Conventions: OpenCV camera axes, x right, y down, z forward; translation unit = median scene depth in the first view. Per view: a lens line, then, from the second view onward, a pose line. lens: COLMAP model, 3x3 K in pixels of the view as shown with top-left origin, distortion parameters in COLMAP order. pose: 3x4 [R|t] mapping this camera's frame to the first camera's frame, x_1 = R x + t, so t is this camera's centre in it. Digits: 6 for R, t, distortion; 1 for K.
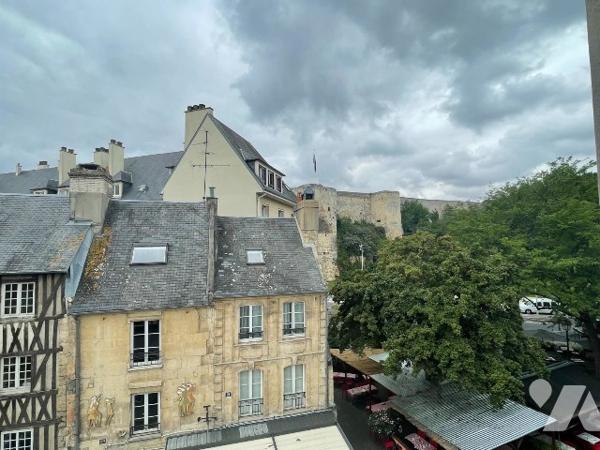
lens RADIAL K [[338.4, 0, 303.0], [0, 338.4, 227.9], [0, 0, 1]] dist [-0.001457, 0.000577]
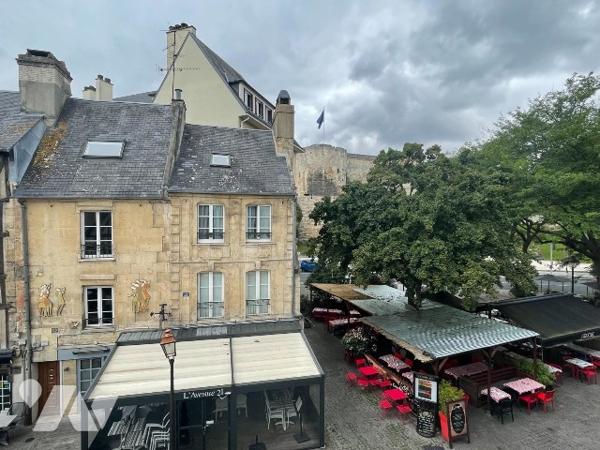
lens RADIAL K [[338.4, 0, 322.8], [0, 338.4, 266.5], [0, 0, 1]] dist [-0.001457, 0.000577]
pose [[0.998551, 0.018806, -0.050426, 0.204264], [-0.014675, 0.996599, 0.081088, 0.318890], [0.051780, -0.080231, 0.995430, 0.072288]]
